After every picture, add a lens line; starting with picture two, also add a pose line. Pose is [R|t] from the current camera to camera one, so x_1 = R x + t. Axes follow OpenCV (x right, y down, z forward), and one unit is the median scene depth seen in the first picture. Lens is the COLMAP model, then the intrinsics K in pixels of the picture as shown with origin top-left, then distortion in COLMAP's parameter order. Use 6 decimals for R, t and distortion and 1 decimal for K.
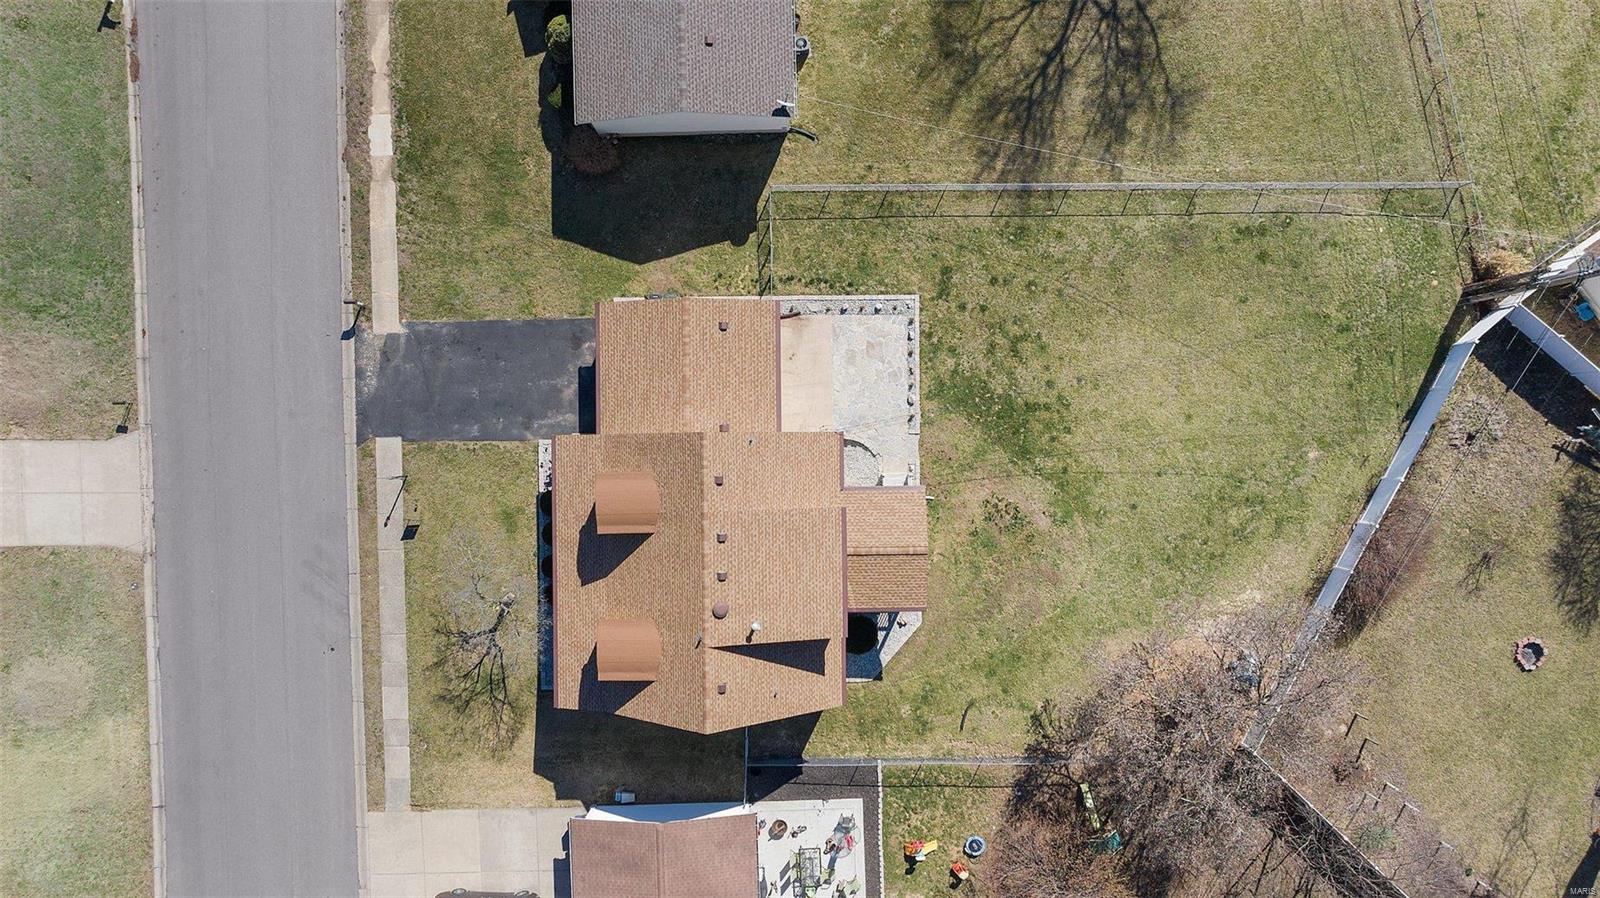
lens RADIAL K [[1116.5, 0, 800.0], [0, 1116.5, 449.0], [0, 0, 1]] dist [-0.022455, 0.003402]
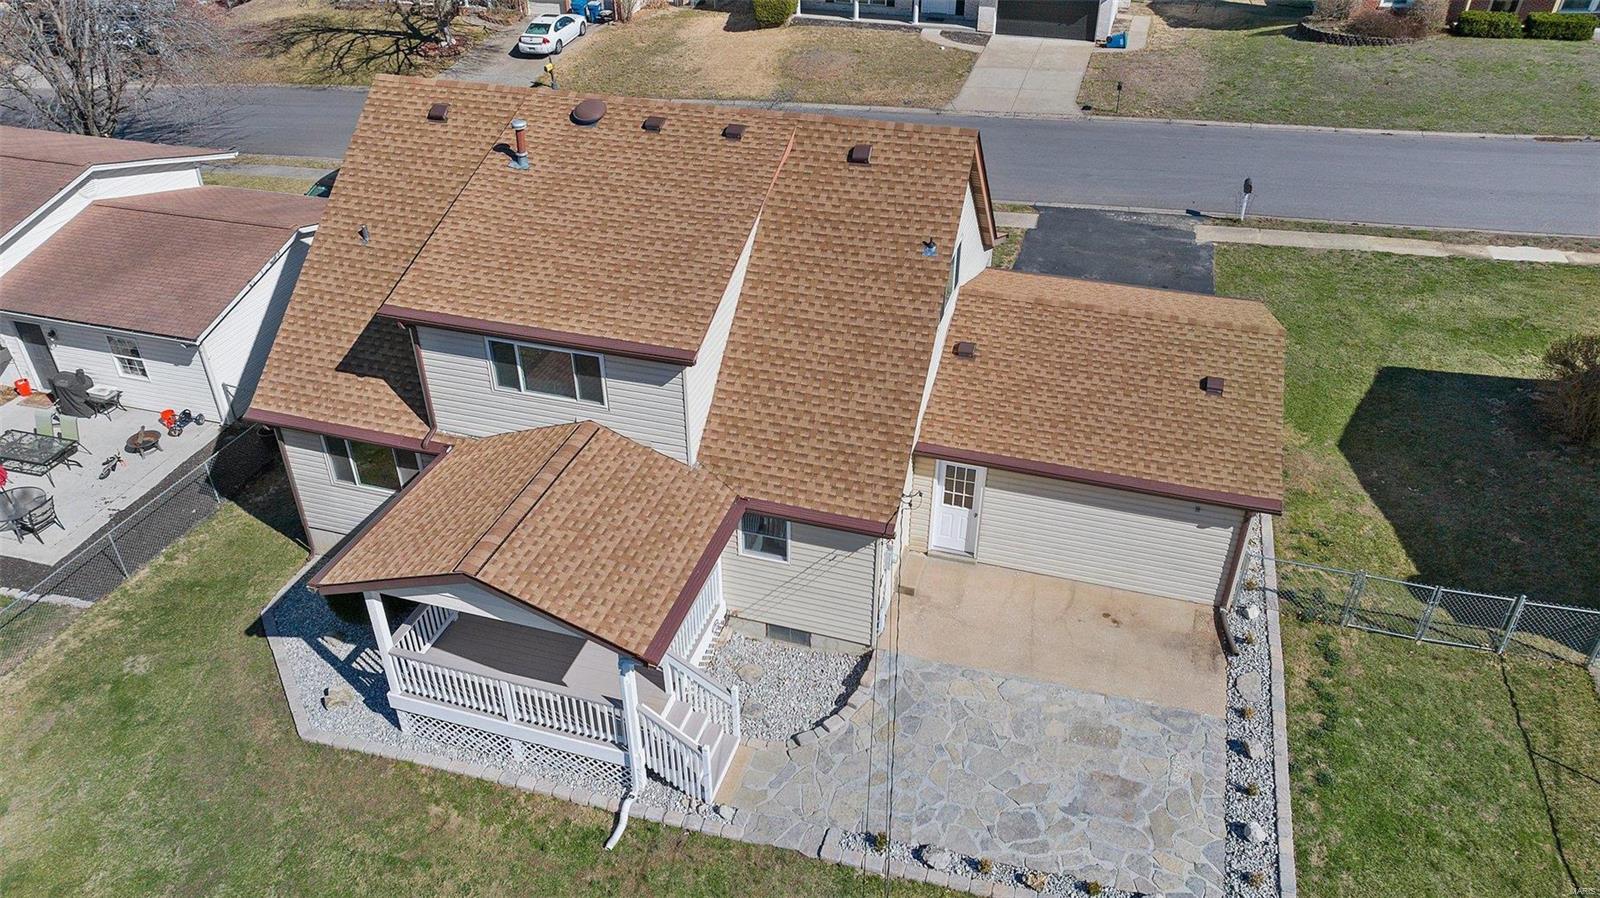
lens RADIAL K [[1116.5, 0, 800.0], [0, 1116.5, 449.0], [0, 0, 1]] dist [-0.022455, 0.003402]
pose [[-0.300501, 0.531312, -0.792090, 0.293743], [-0.953741, -0.159713, 0.254697, -0.069205], [0.008817, 0.831985, 0.554728, 0.741240]]
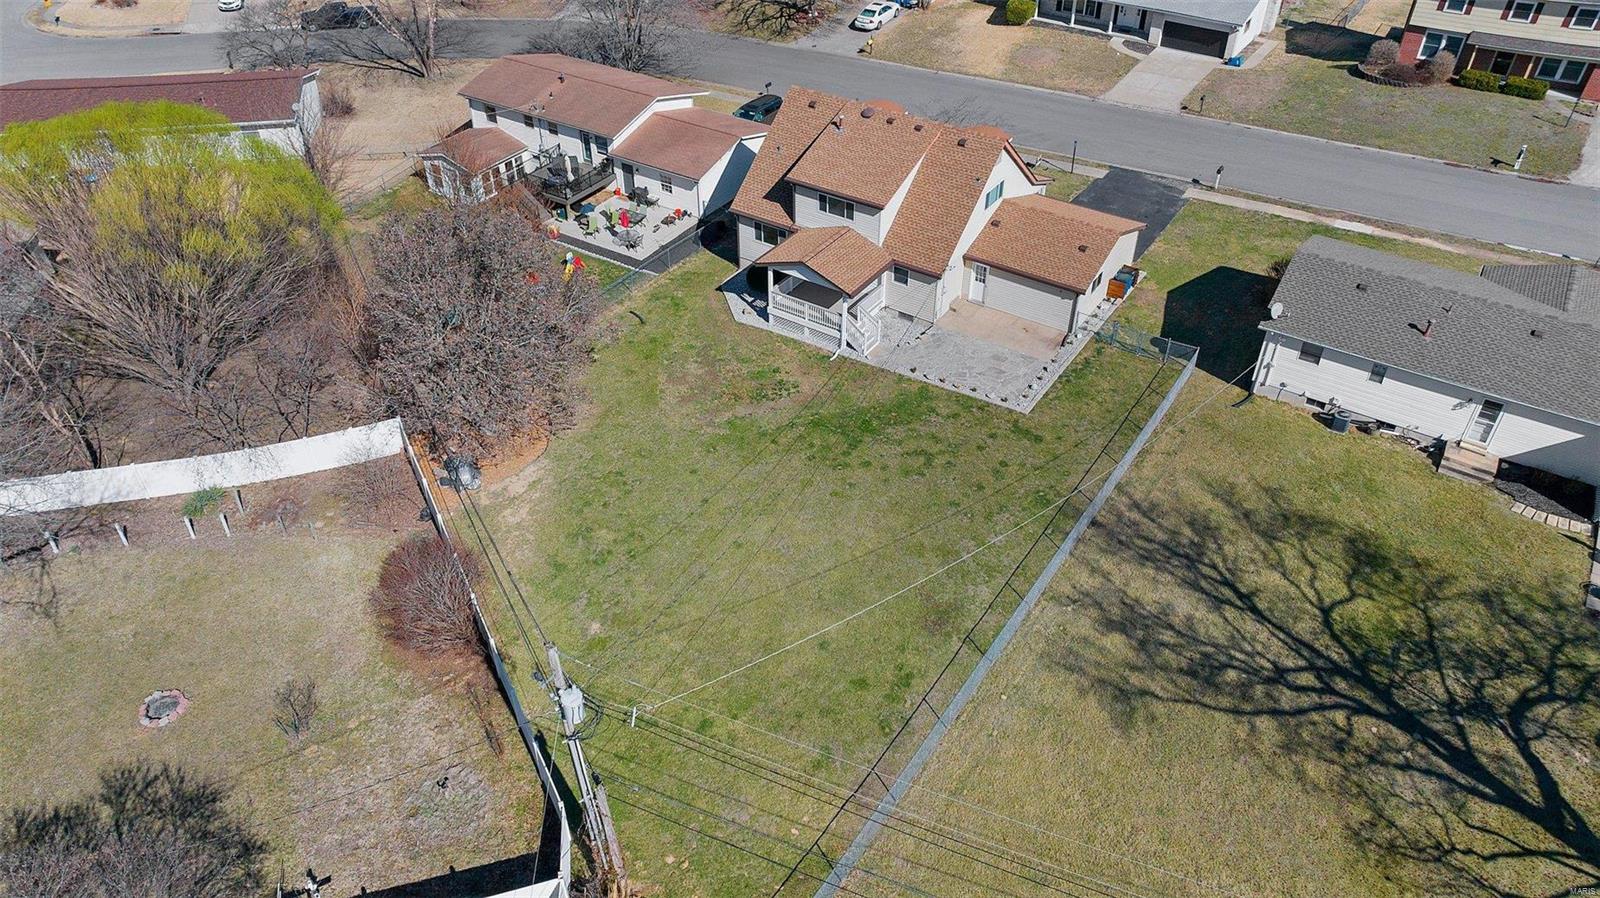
lens RADIAL K [[1111.0, 0, 800.0], [0, 1111.0, 449.0], [0, 0, 1]] dist [-0.031102, -0.001129]
pose [[-0.566520, 0.519049, -0.640034, 0.804815], [-0.823987, -0.347357, 0.447649, -0.400206], [0.010032, 0.780981, 0.624474, 0.456755]]
